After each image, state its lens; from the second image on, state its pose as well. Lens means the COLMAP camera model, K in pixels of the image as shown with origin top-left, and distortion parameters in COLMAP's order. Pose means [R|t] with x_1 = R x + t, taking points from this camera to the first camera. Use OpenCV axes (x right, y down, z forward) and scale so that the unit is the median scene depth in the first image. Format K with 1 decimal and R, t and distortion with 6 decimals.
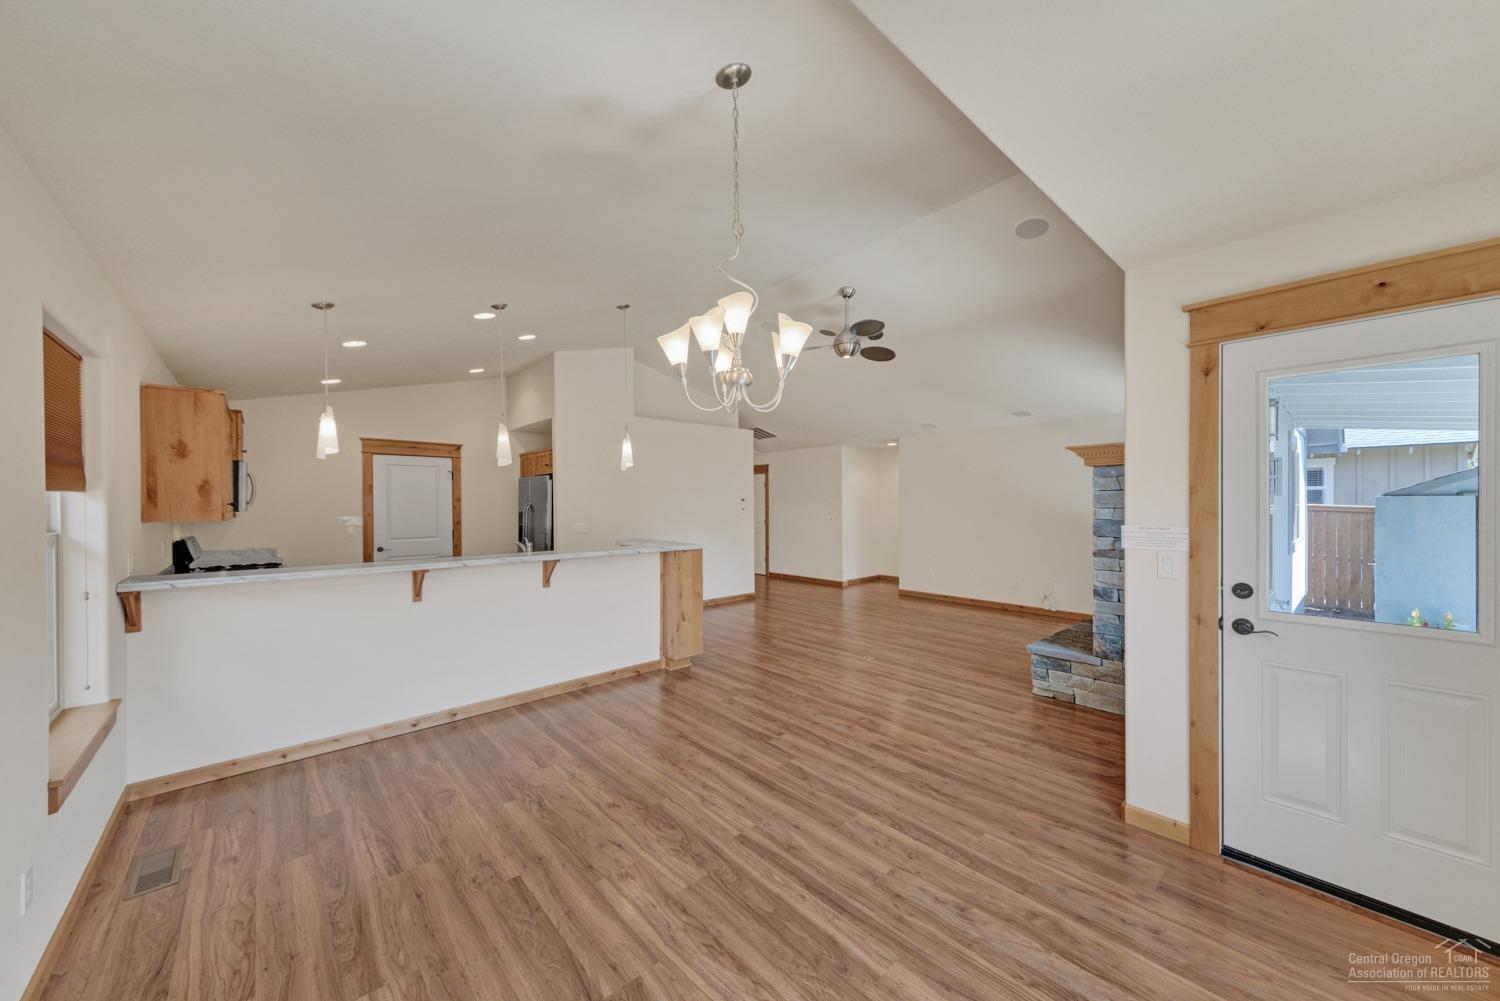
lens RADIAL K [[535.5, 0, 747.0], [0, 535.5, 505.8], [0, 0, 1]] dist [0.013154, -0.000036]
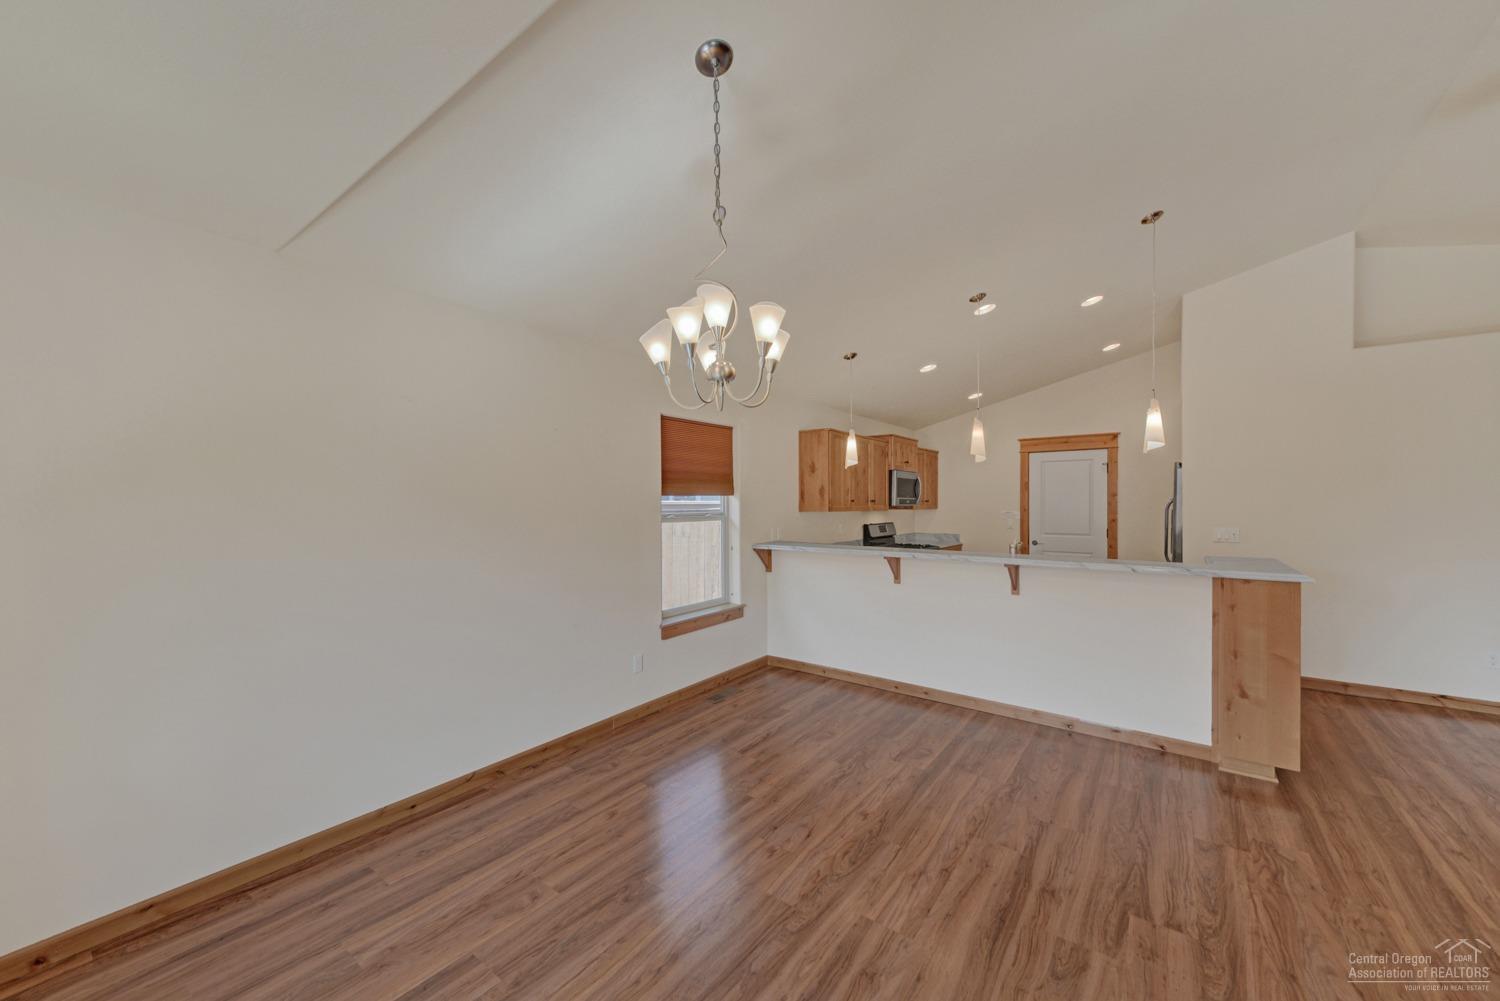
lens RADIAL K [[555.1, 0, 750.0], [0, 555.1, 500.5], [0, 0, 1]] dist [0.002477, -0.000321]
pose [[0.177741, 0.000640, -0.984077, 0.499604], [0.000444, 1.000000, 0.000731, -0.005010], [0.984077, -0.000567, 0.177741, 0.448203]]
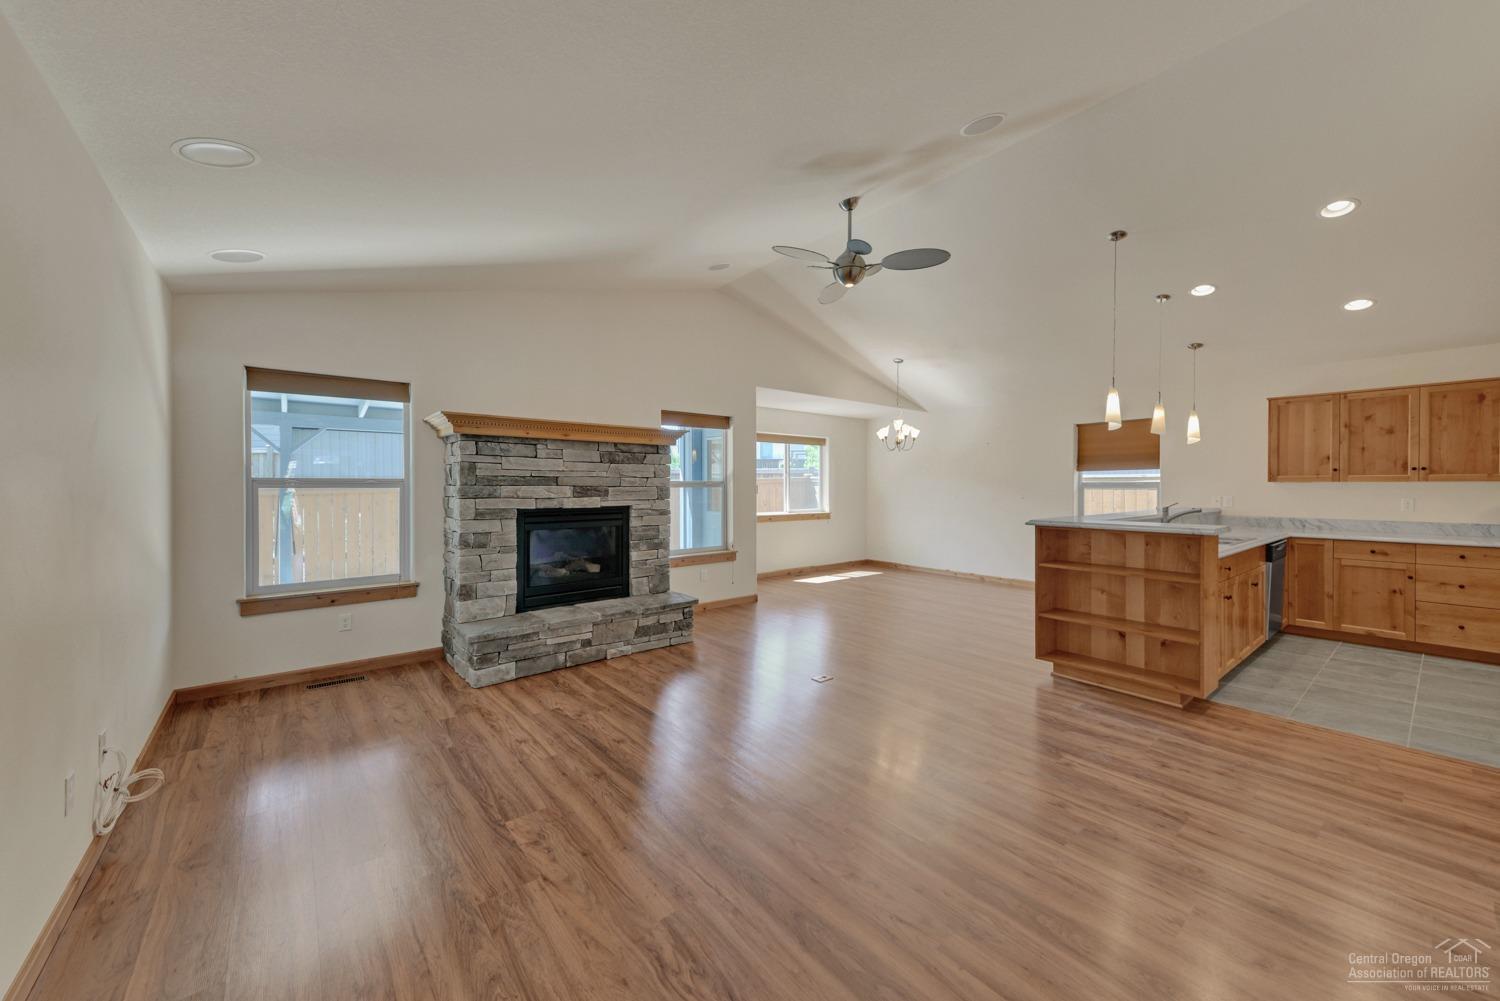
lens RADIAL K [[562.9, 0, 795.5], [0, 562.9, 493.1], [0, 0, 1]] dist [0.015374, 0.000044]
pose [[-0.999823, 0.004856, 0.018185, 0.337174], [0.005179, 0.999829, 0.017731, 0.022874], [-0.018096, 0.017822, -0.999677, 2.396571]]
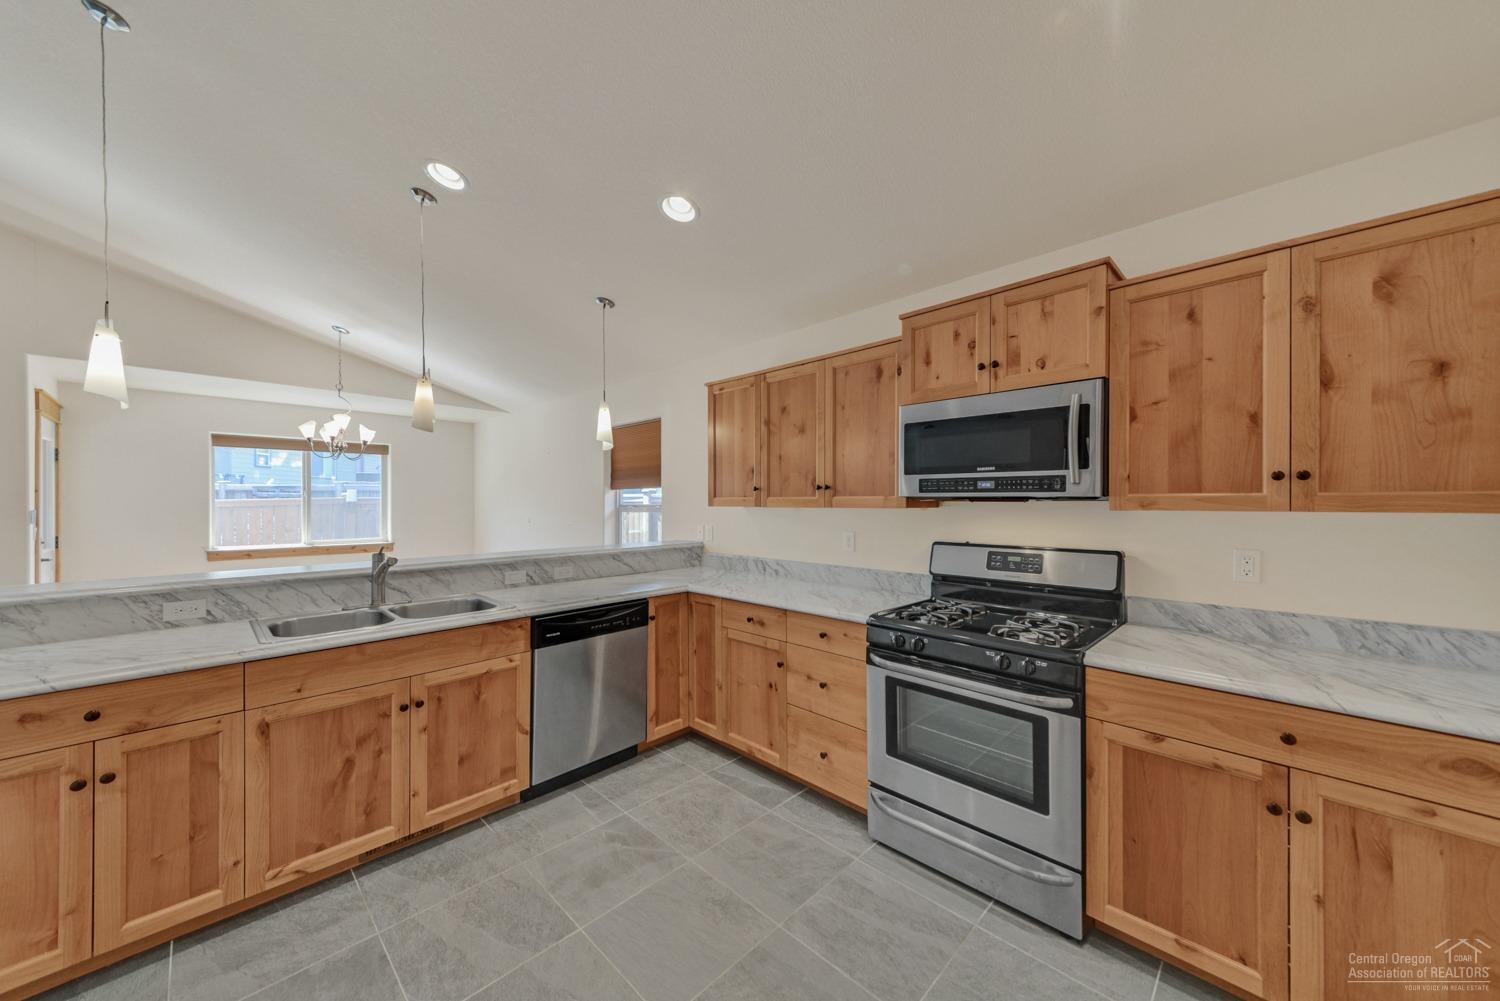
lens RADIAL K [[507.0, 0, 751.0], [0, 507.0, 505.1], [0, 0, 1]] dist [-0.001021, -0.000175]
pose [[-0.998381, 0.003466, -0.056780, -0.893636], [0.003162, 0.999980, 0.005442, 0.019461], [0.056798, 0.005254, -0.998372, 1.800669]]
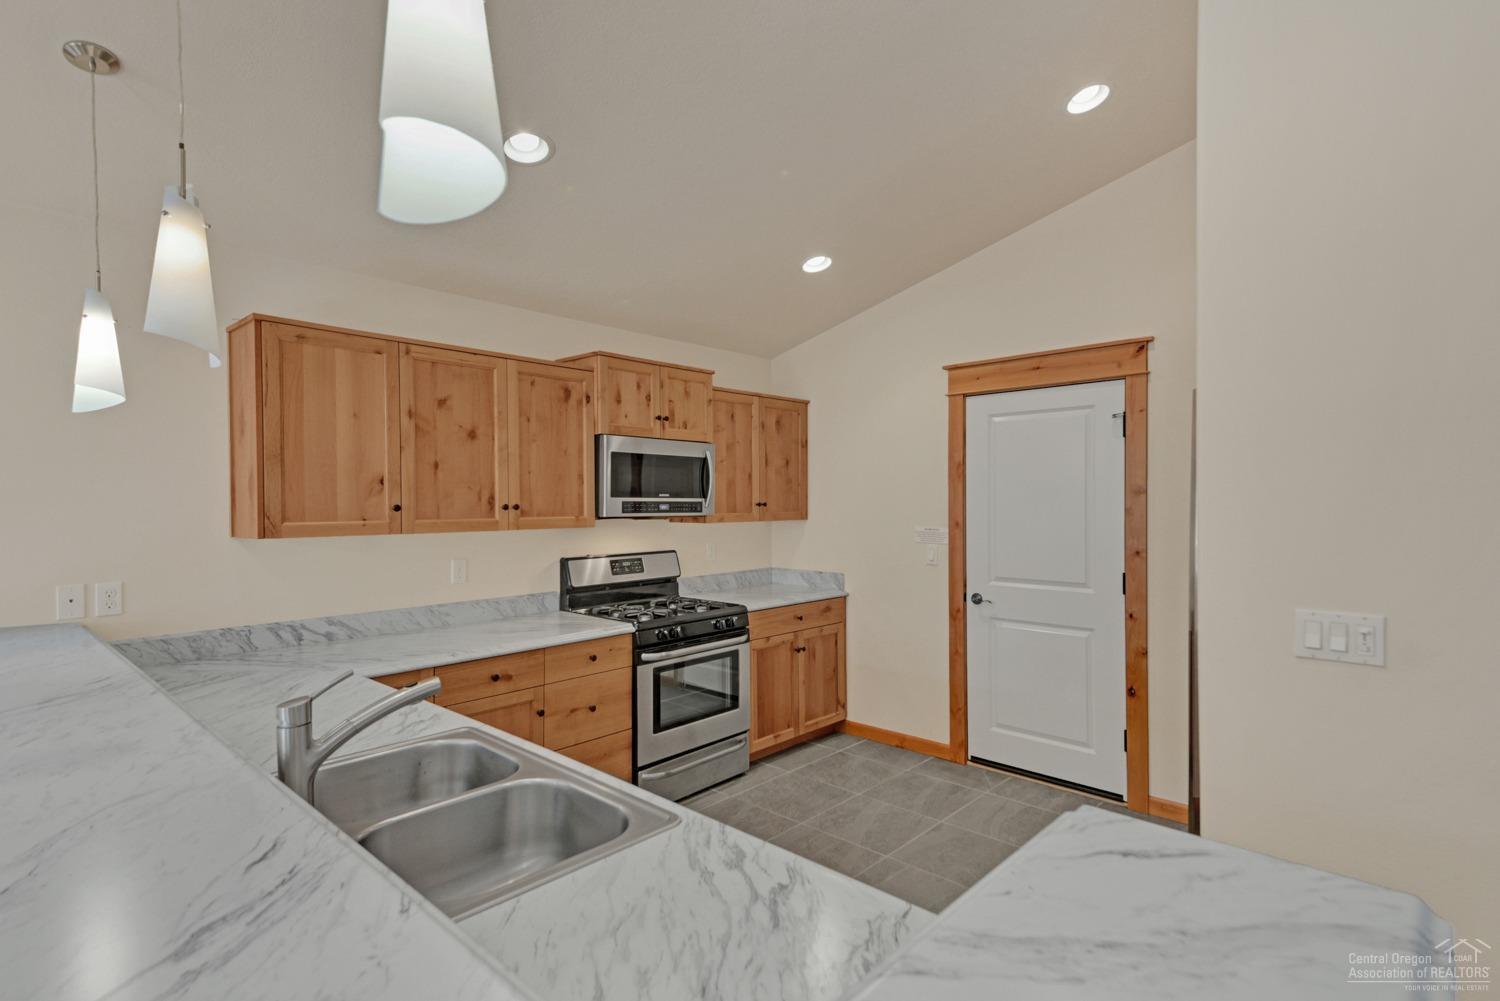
lens RADIAL K [[742.8, 0, 759.1], [0, 742.8, 496.3], [0, 0, 1]] dist [0.043510, -0.000013]
pose [[0.082782, -0.000038, -0.996568, -0.093497], [0.002046, 0.999998, 0.000132, -0.014504], [0.996566, -0.002050, 0.082782, 1.315506]]
